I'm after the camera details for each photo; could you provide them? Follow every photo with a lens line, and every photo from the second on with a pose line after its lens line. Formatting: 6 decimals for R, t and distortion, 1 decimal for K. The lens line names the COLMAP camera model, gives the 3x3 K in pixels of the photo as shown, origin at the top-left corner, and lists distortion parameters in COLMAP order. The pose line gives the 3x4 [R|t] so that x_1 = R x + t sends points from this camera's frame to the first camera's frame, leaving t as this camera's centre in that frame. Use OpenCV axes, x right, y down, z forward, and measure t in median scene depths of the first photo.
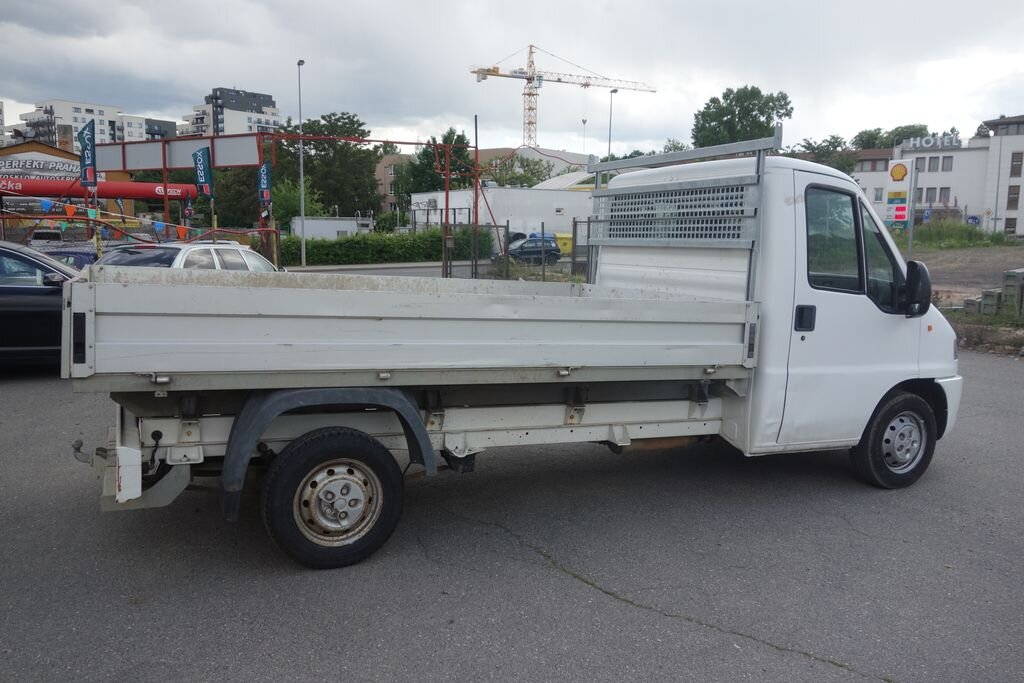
lens RADIAL K [[814.4, 0, 510.1], [0, 814.4, 341.7], [0, 0, 1]] dist [-0.005803, 0.008184]
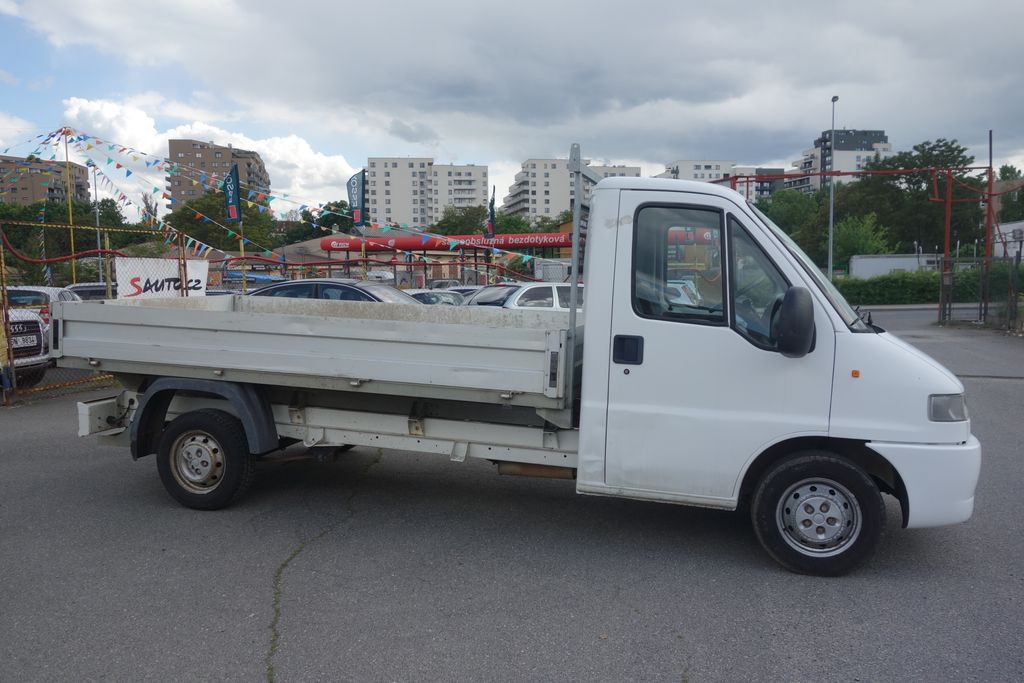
lens RADIAL K [[814.4, 0, 510.1], [0, 814.4, 341.7], [0, 0, 1]] dist [-0.005803, 0.008184]
pose [[0.752417, 0.033383, -0.657841, 0.698299], [-0.066640, 0.997449, -0.025603, -0.004737], [0.655308, 0.063102, 0.752722, 0.184005]]
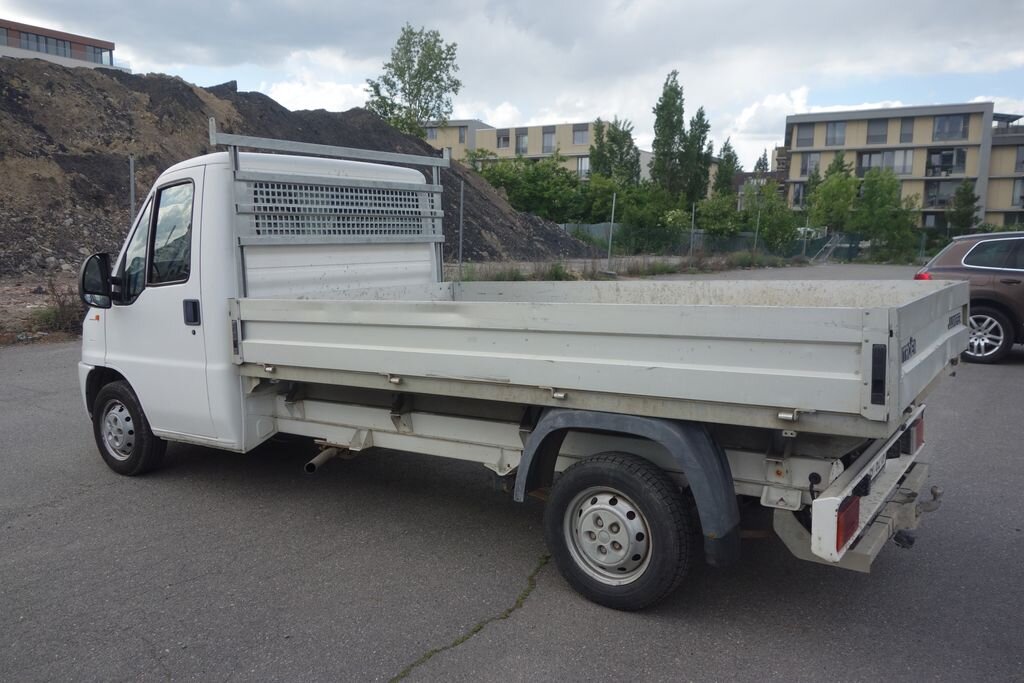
lens RADIAL K [[814.4, 0, 510.1], [0, 814.4, 341.7], [0, 0, 1]] dist [-0.005803, 0.008184]
pose [[-0.494080, -0.133467, 0.859111, -0.713909], [0.097750, 0.973353, 0.207432, -0.173881], [-0.863904, 0.186466, -0.467868, 1.227292]]
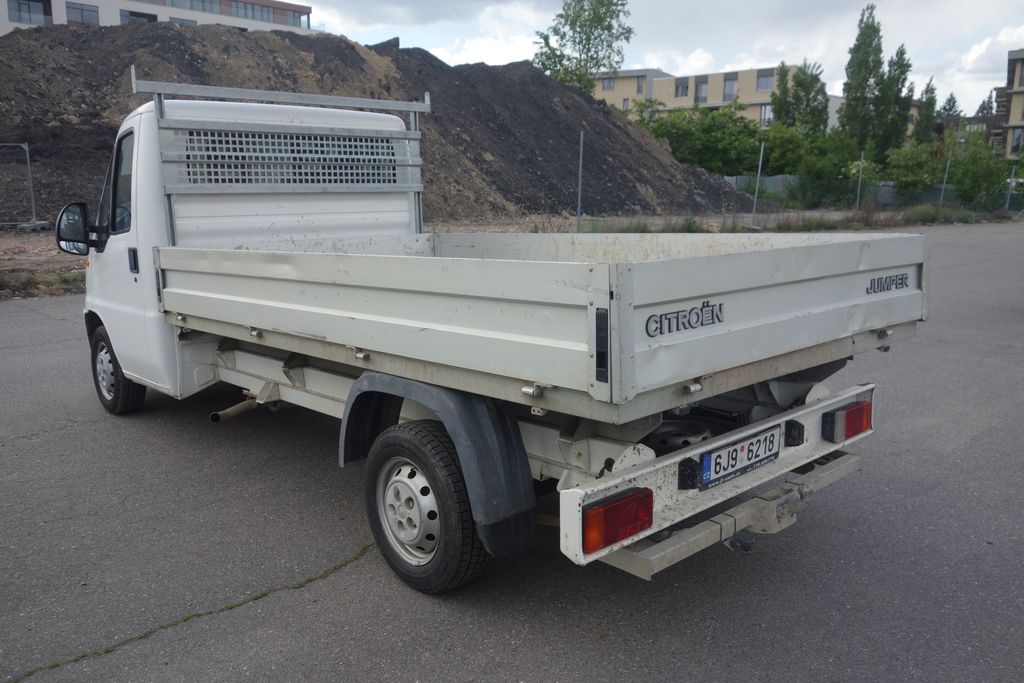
lens RADIAL K [[814.4, 0, 510.1], [0, 814.4, 341.7], [0, 0, 1]] dist [-0.005803, 0.008184]
pose [[-0.288432, -0.195410, 0.937348, -0.763052], [0.116035, 0.964605, 0.236797, -0.136655], [-0.950443, 0.177066, -0.255549, 0.975881]]
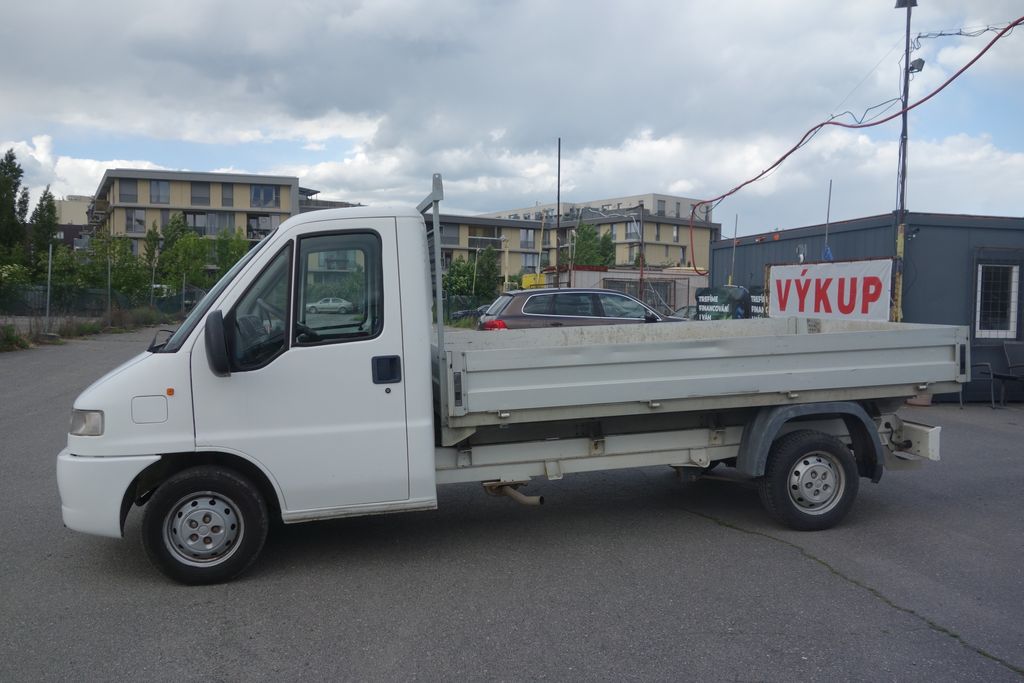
lens RADIAL K [[814.4, 0, 510.1], [0, 814.4, 341.7], [0, 0, 1]] dist [-0.005803, 0.008184]
pose [[-0.975105, -0.036058, 0.218790, -0.132685], [0.005205, 0.982696, 0.185153, -0.233543], [-0.221681, 0.181682, -0.958045, 1.826645]]
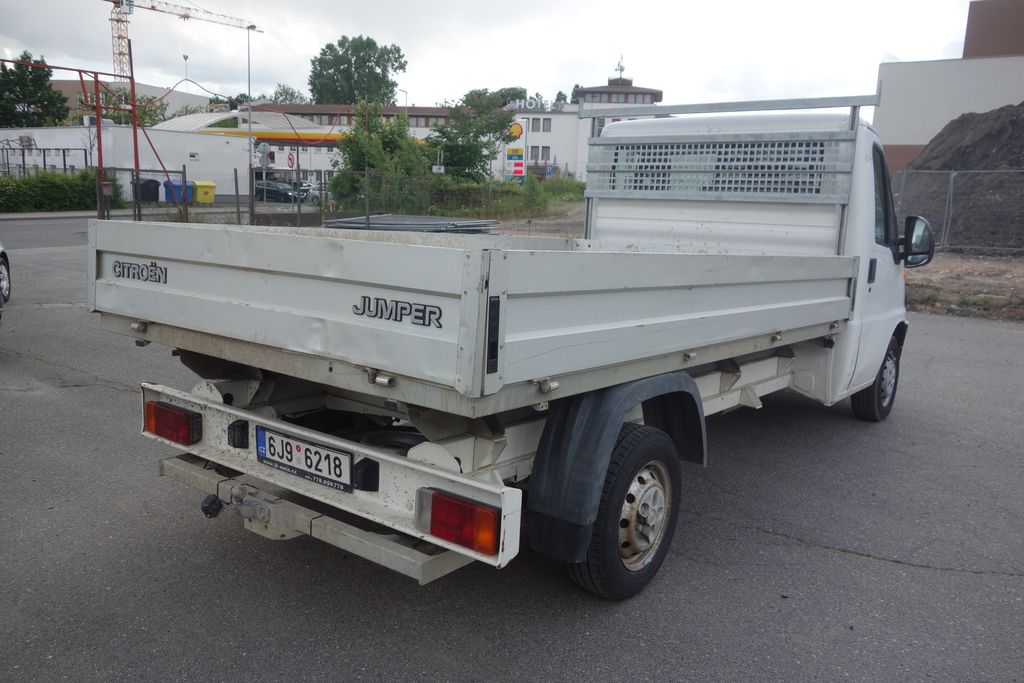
lens RADIAL K [[814.4, 0, 510.1], [0, 814.4, 341.7], [0, 0, 1]] dist [-0.005803, 0.008184]
pose [[0.889686, -0.068069, 0.451471, -0.436145], [0.041135, 0.996753, 0.069219, -0.023828], [-0.454716, -0.043012, 0.889597, 0.218921]]
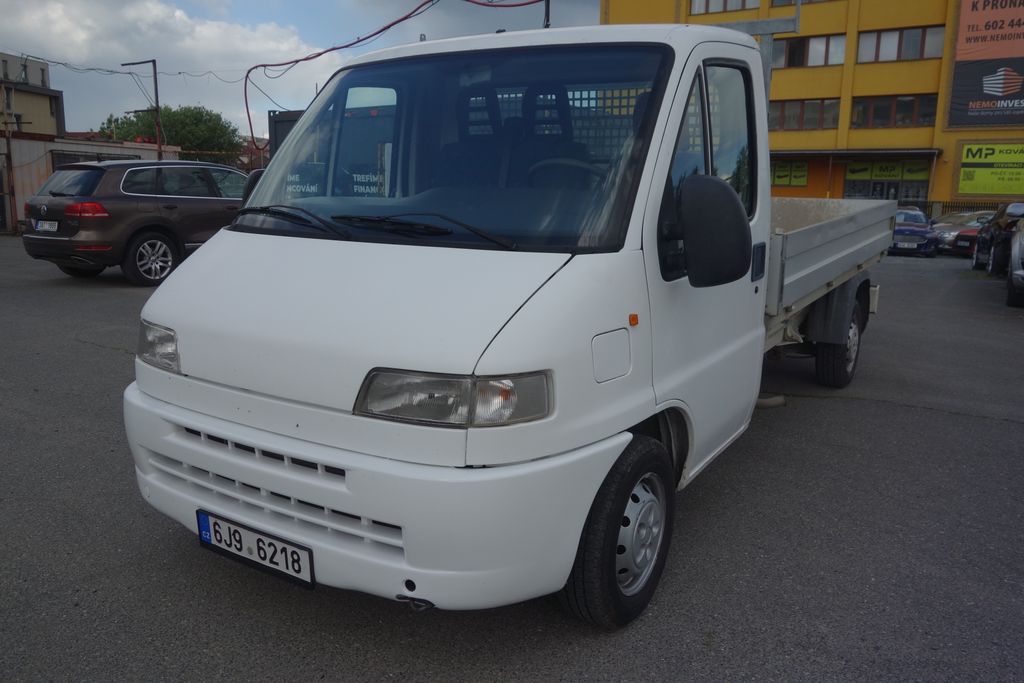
lens RADIAL K [[814.4, 0, 510.1], [0, 814.4, 341.7], [0, 0, 1]] dist [-0.005803, 0.008184]
pose [[-0.850295, 0.064869, -0.522294, 0.605342], [-0.101604, 0.953475, 0.283833, -0.156058], [0.516406, 0.294409, -0.804144, 1.505271]]
